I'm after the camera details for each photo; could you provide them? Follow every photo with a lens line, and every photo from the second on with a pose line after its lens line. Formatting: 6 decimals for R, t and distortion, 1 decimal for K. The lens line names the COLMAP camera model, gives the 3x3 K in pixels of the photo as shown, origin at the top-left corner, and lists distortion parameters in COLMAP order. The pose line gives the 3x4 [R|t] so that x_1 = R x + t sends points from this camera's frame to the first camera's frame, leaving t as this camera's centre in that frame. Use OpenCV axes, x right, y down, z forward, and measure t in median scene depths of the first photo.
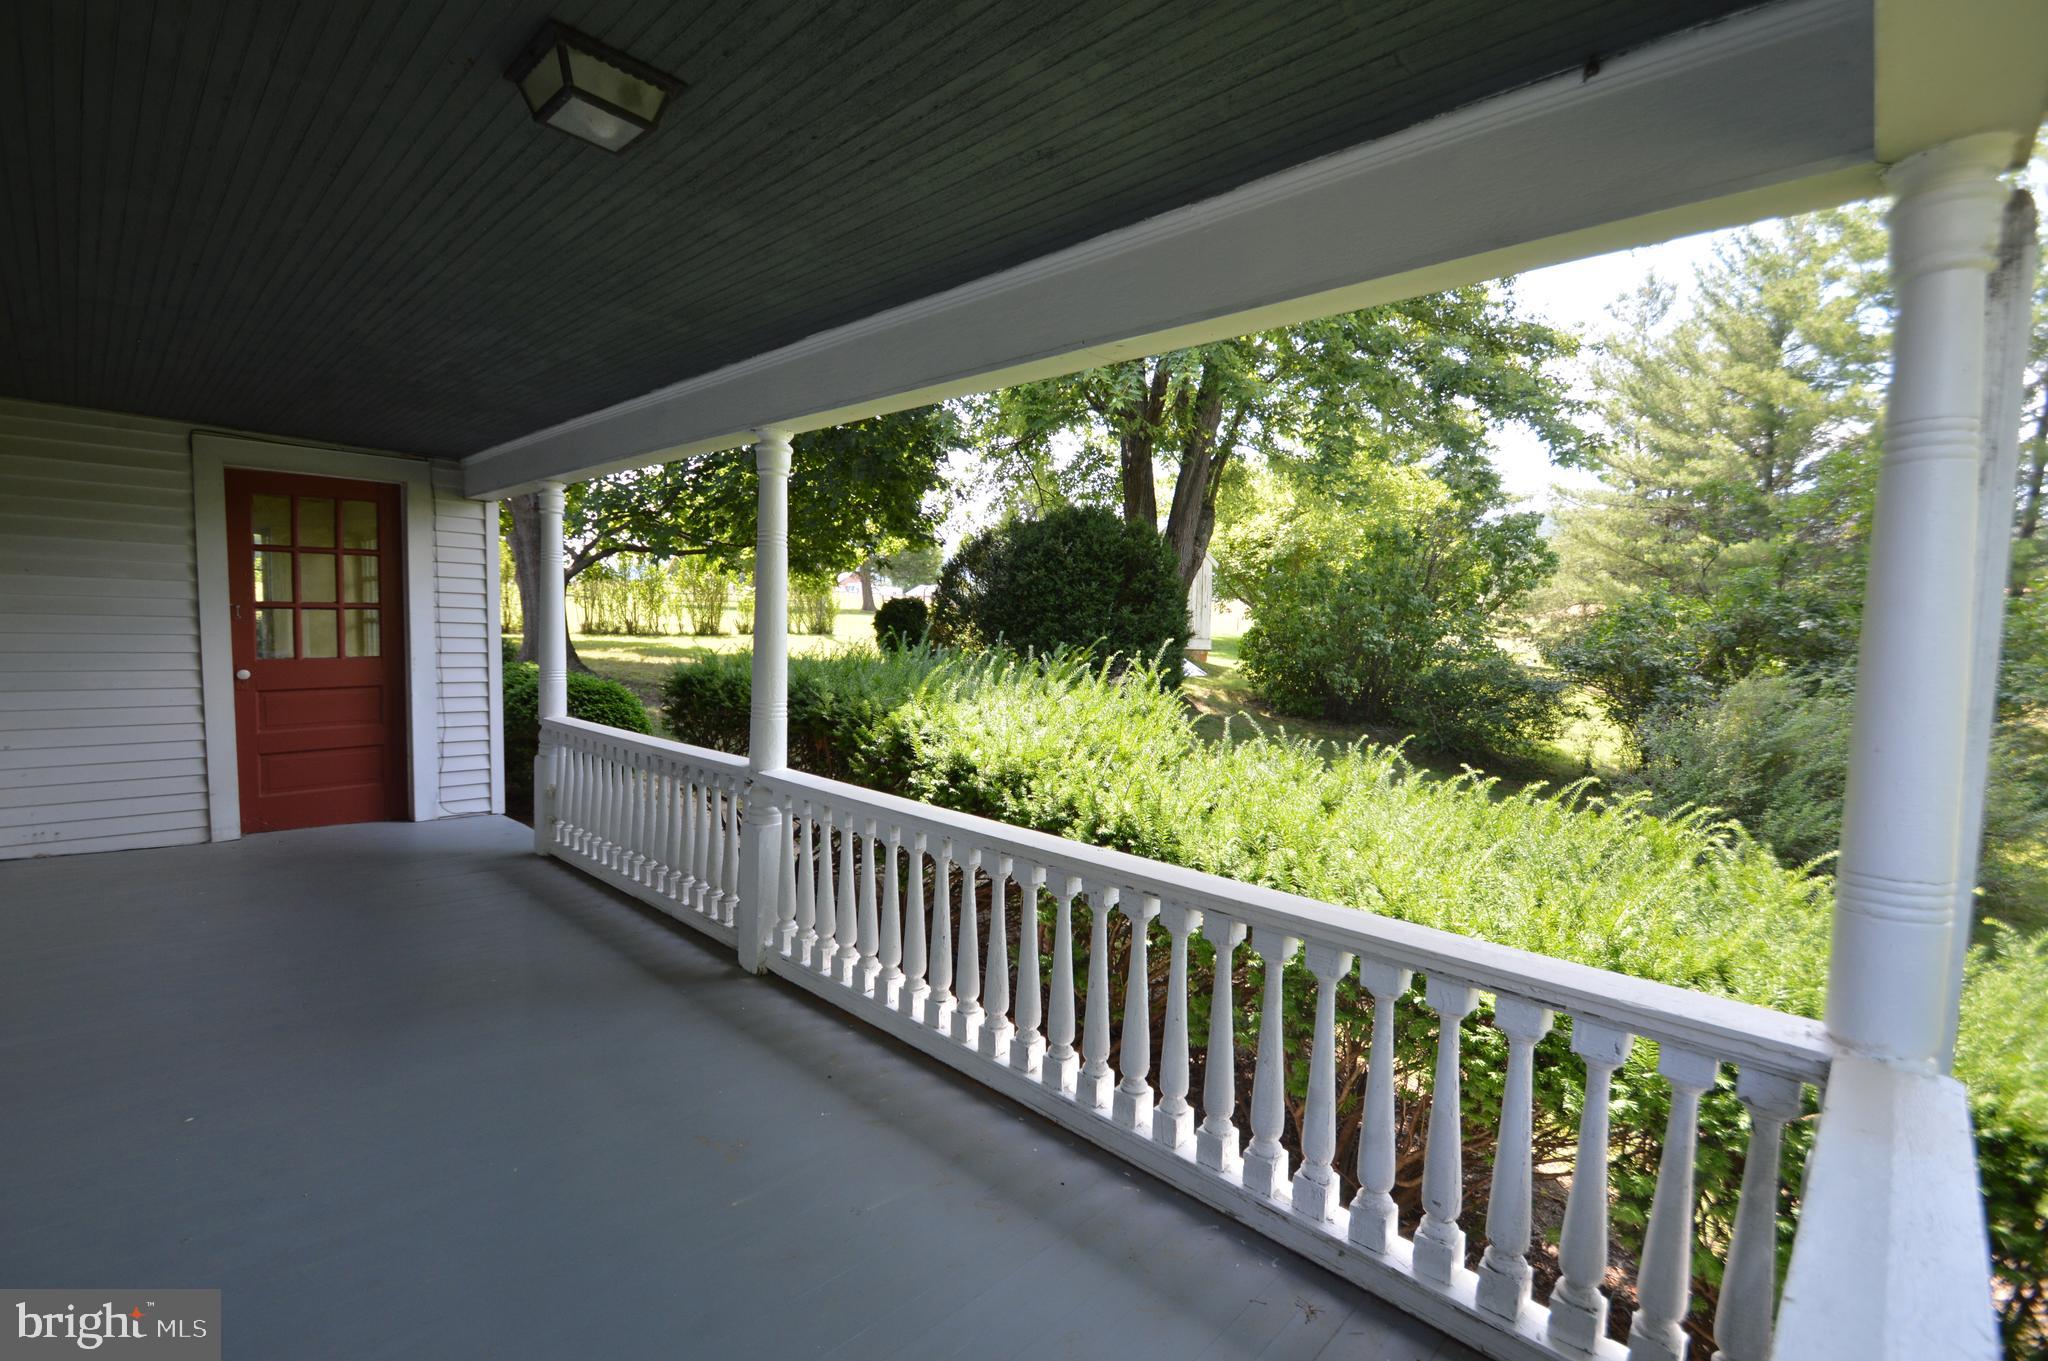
lens RADIAL K [[931.5, 0, 1024.0], [0, 931.5, 680.5], [0, 0, 1]] dist [0.002612, 0.000141]
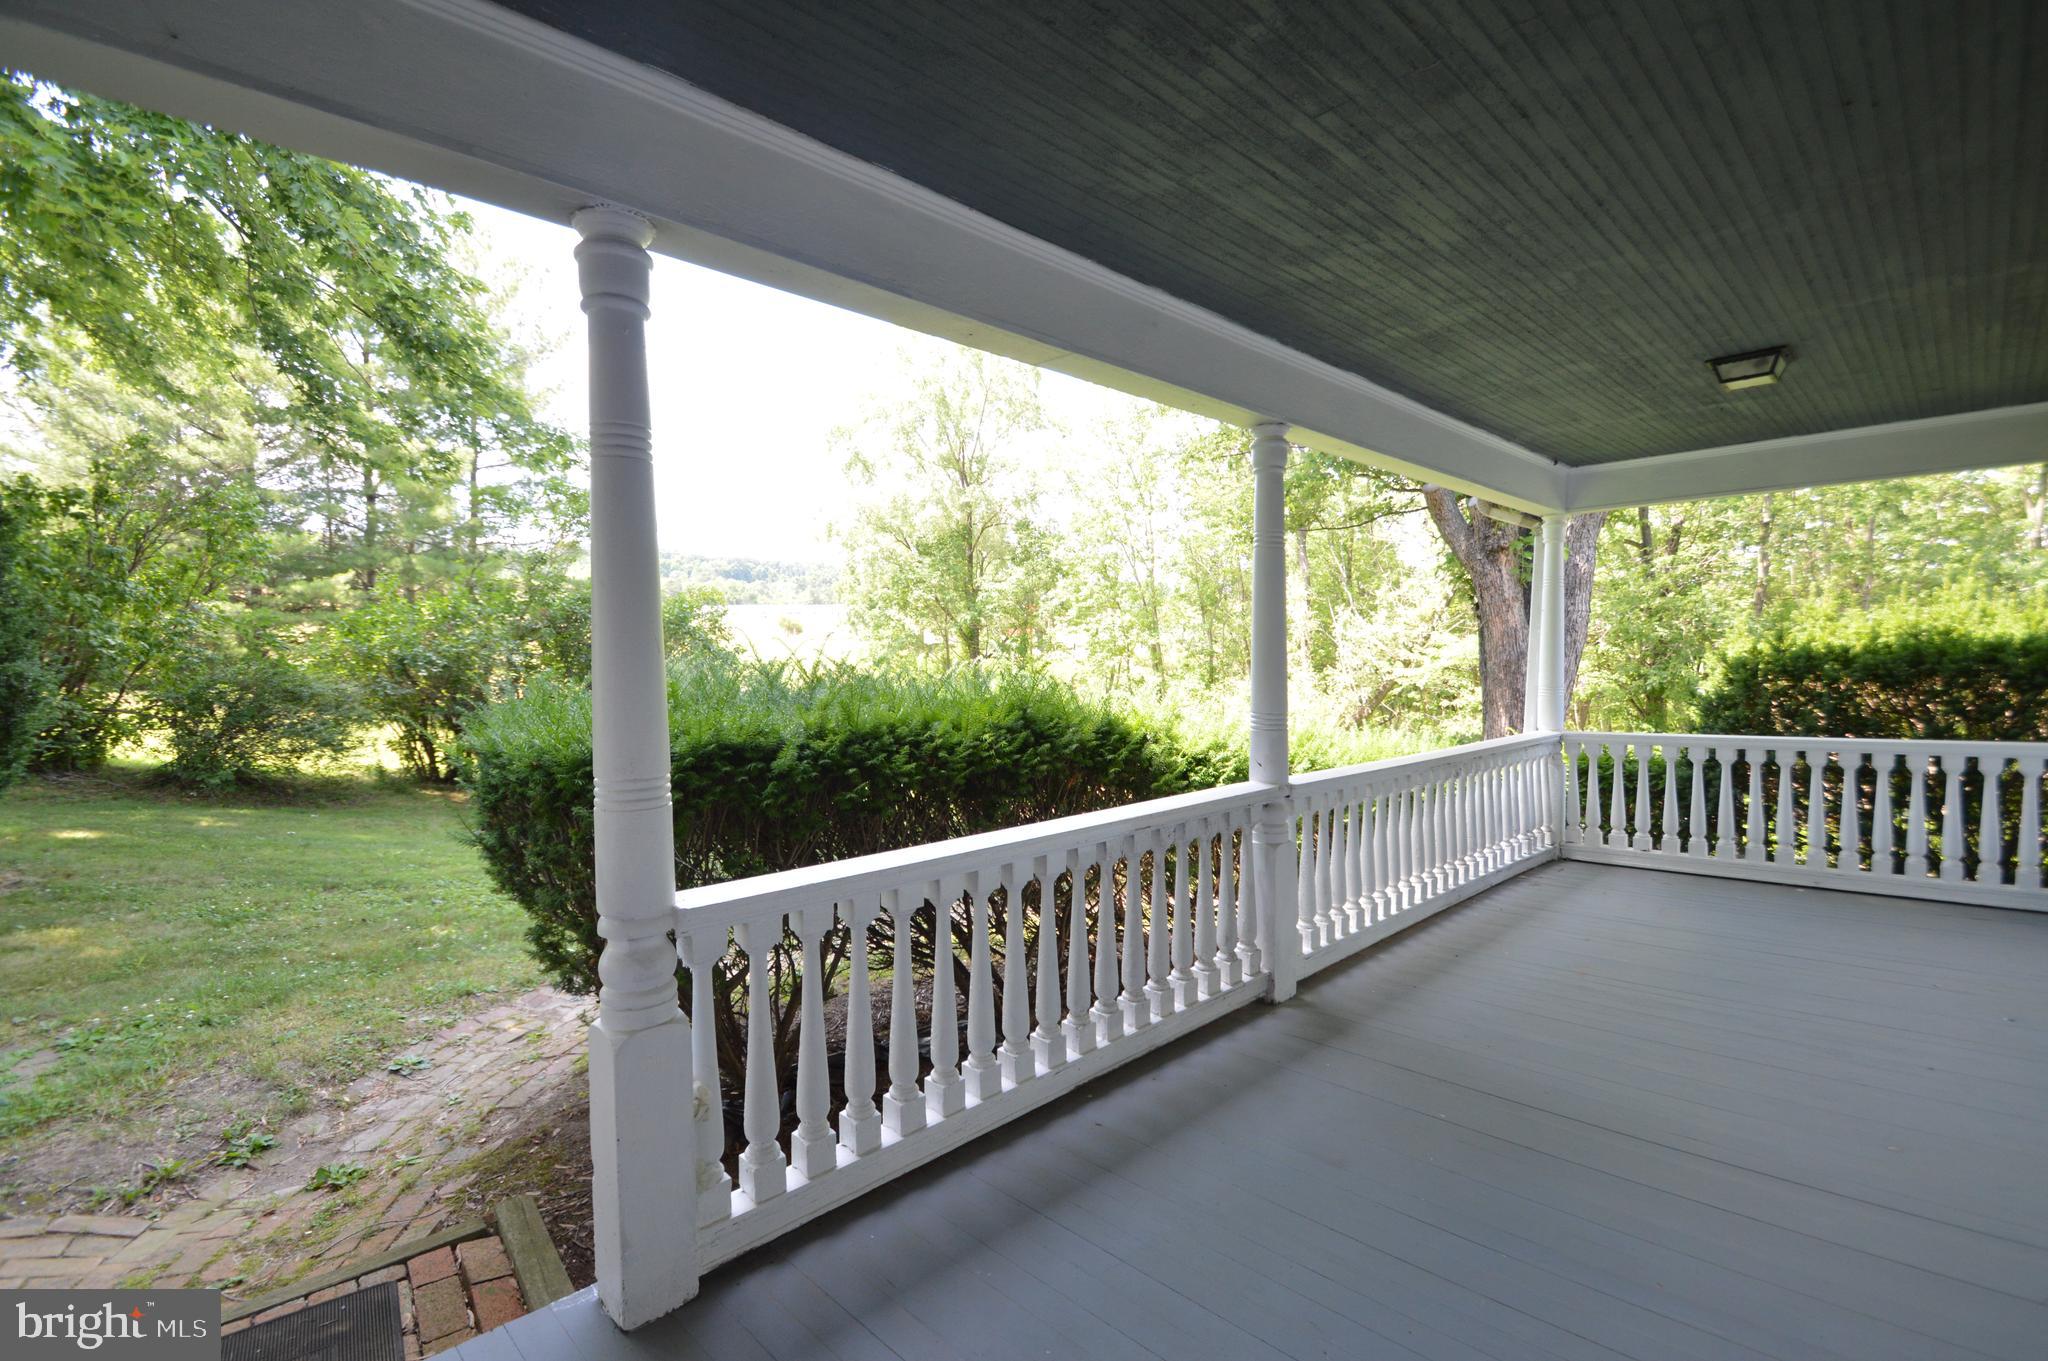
lens RADIAL K [[931.5, 0, 1024.0], [0, 931.5, 680.5], [0, 0, 1]] dist [0.002612, 0.000141]
pose [[0.027600, -0.071740, 0.997041, -1.214744], [0.055560, 0.995990, 0.070126, -0.090223], [-0.998074, 0.053461, 0.031475, 1.210838]]
